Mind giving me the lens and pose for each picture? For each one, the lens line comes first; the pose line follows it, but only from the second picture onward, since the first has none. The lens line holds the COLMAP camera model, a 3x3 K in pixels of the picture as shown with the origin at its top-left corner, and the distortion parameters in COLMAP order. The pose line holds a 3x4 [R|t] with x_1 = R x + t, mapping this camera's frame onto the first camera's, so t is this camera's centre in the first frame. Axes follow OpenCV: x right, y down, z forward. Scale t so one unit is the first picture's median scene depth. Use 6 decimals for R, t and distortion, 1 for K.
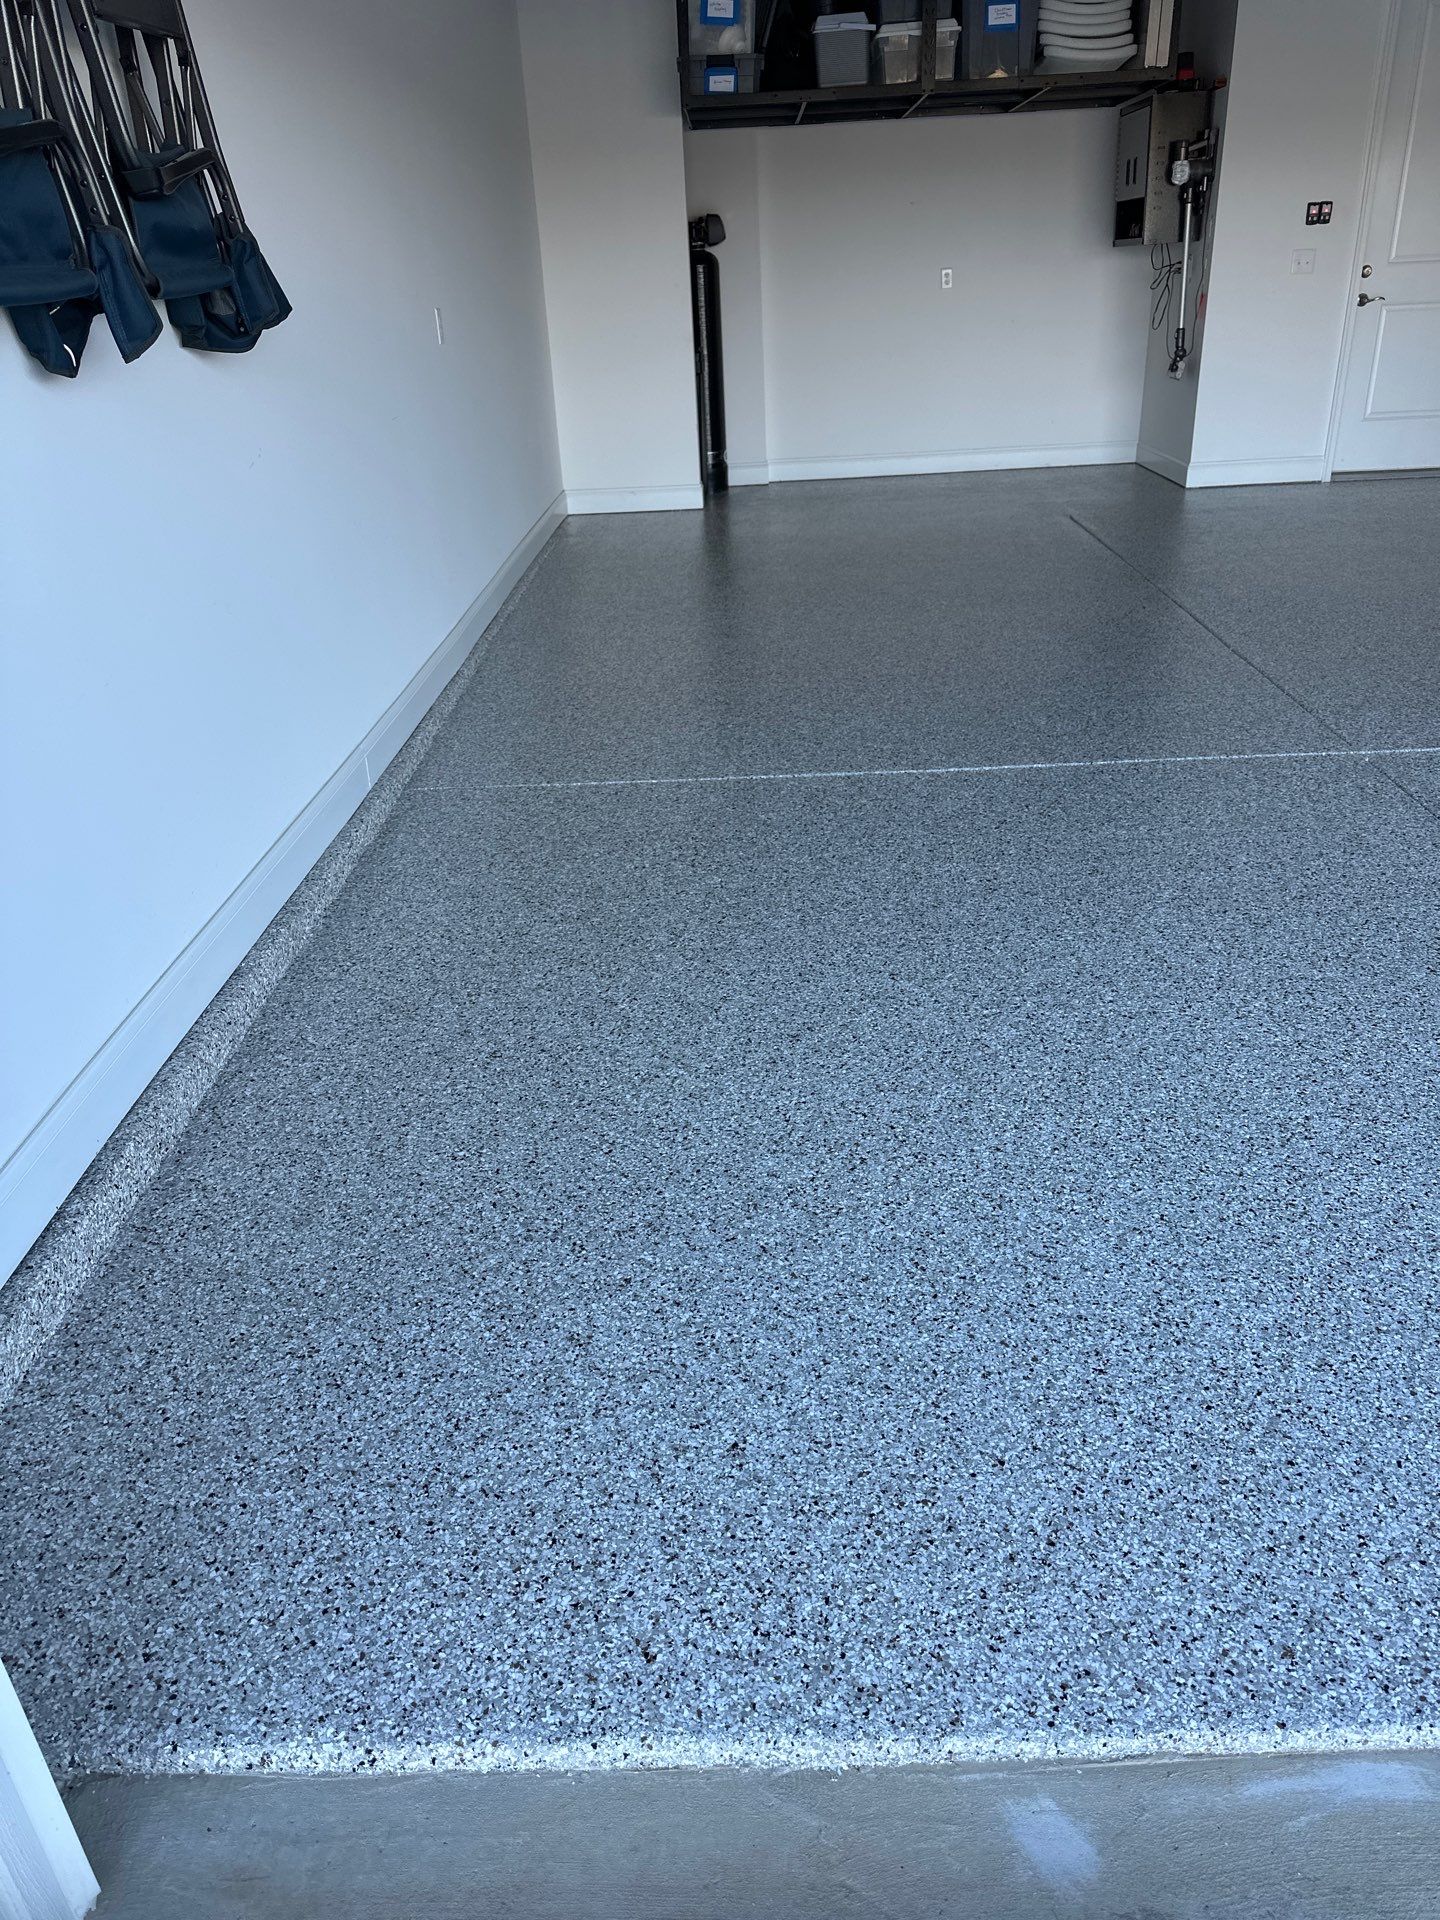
lens RADIAL K [[1360.7, 0, 706.4], [0, 1360.7, 955.0], [0, 0, 1]] dist [0.003553, -0.024442]
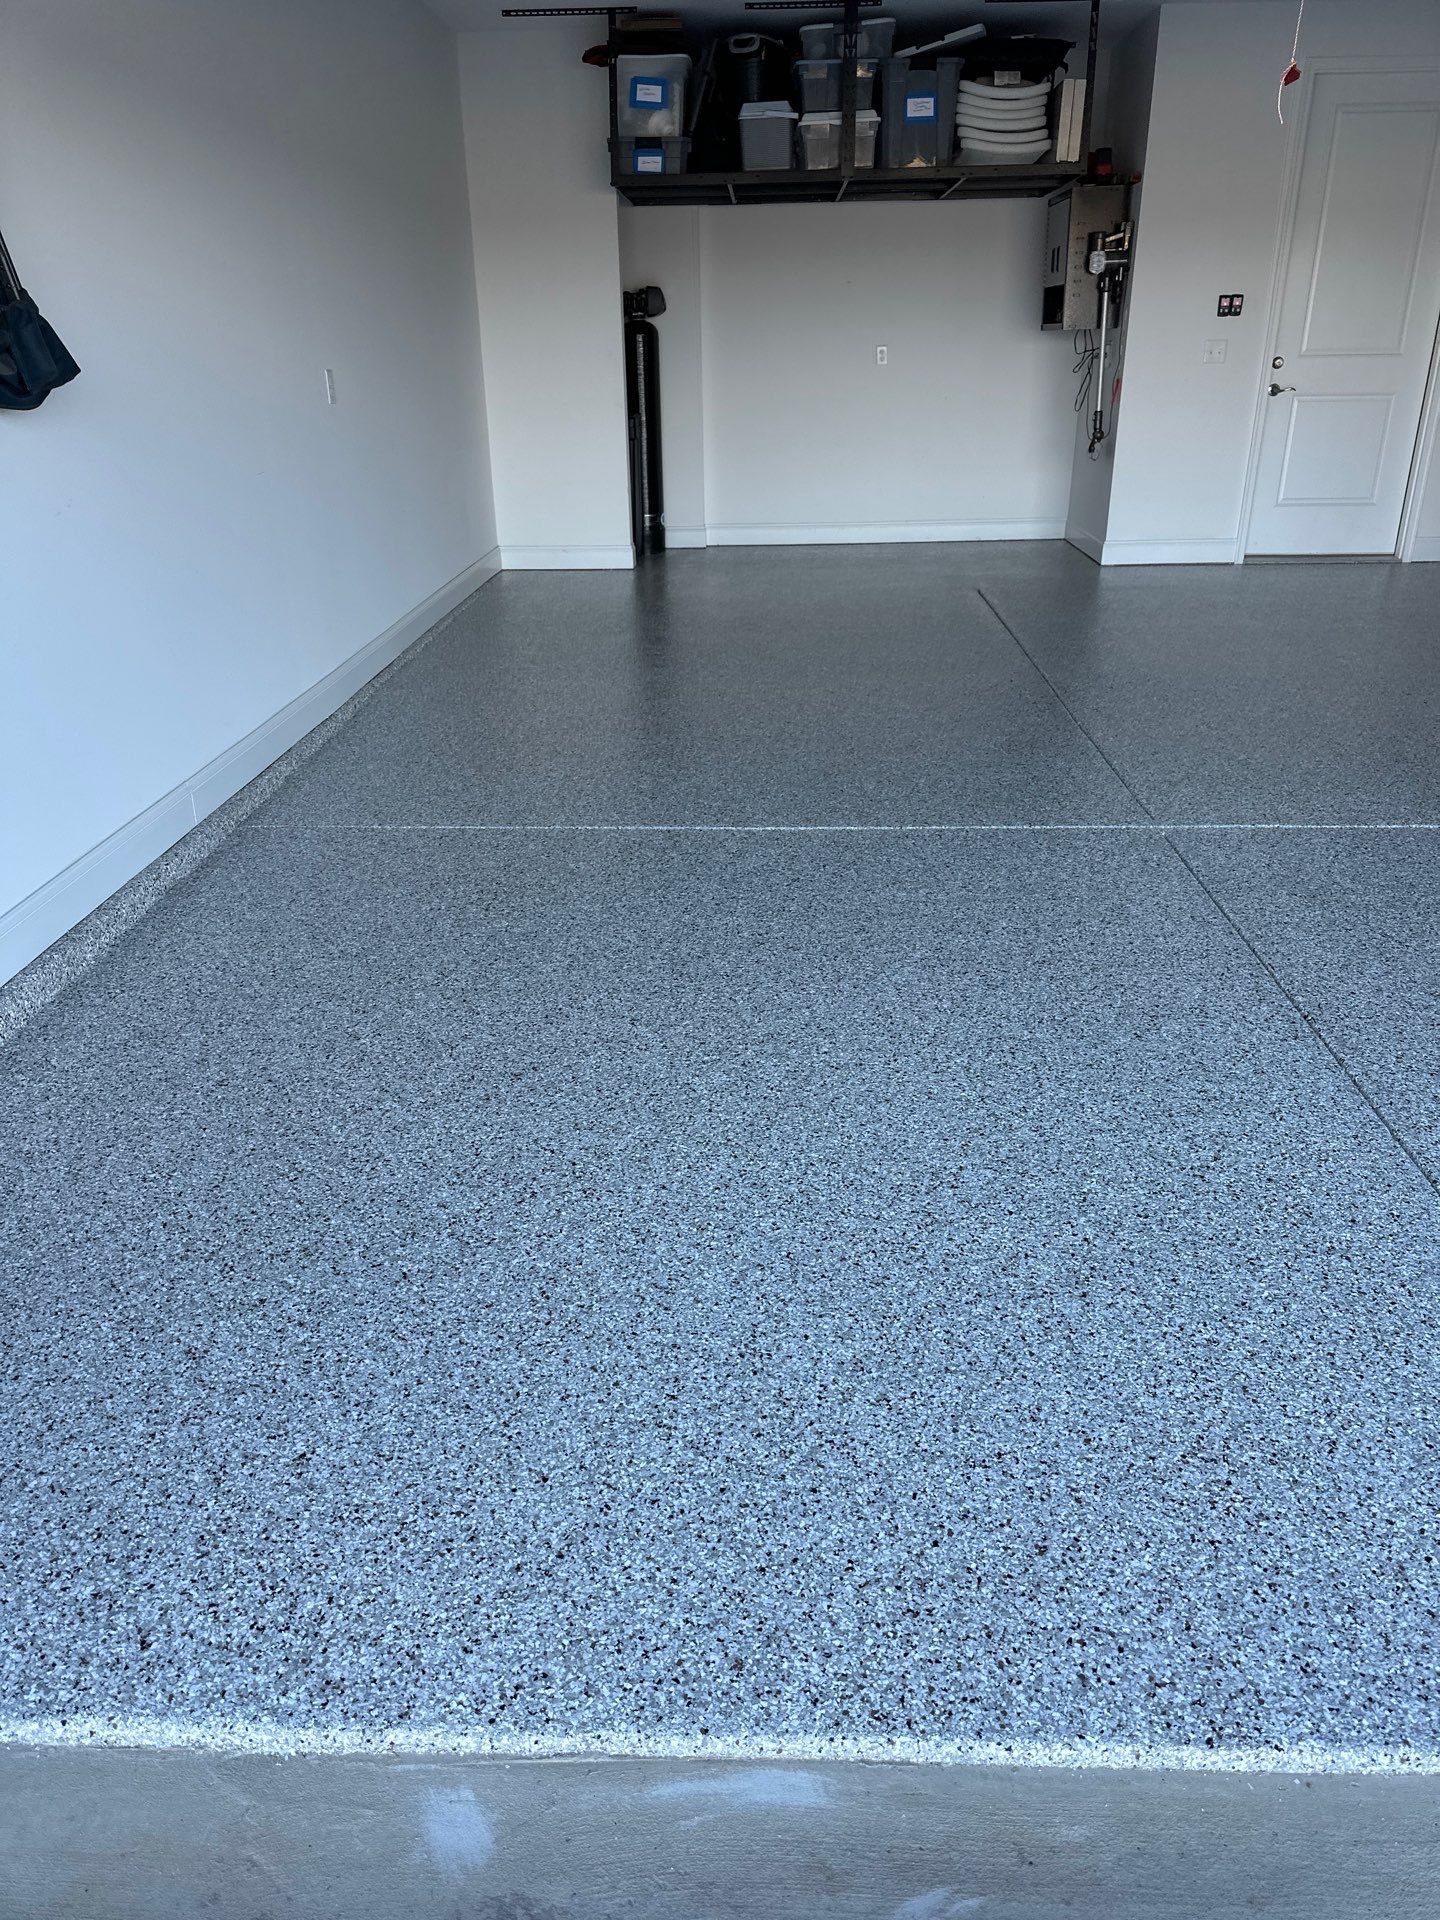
lens RADIAL K [[1354.1, 0, 717.0], [0, 1354.1, 965.8], [0, 0, 1]] dist [0.005116, -0.026778]
pose [[0.999352, 0.035916, -0.002378, 0.340389], [-0.035972, 0.998873, -0.030979, 0.004068], [0.001263, 0.031044, 0.999517, -0.059181]]
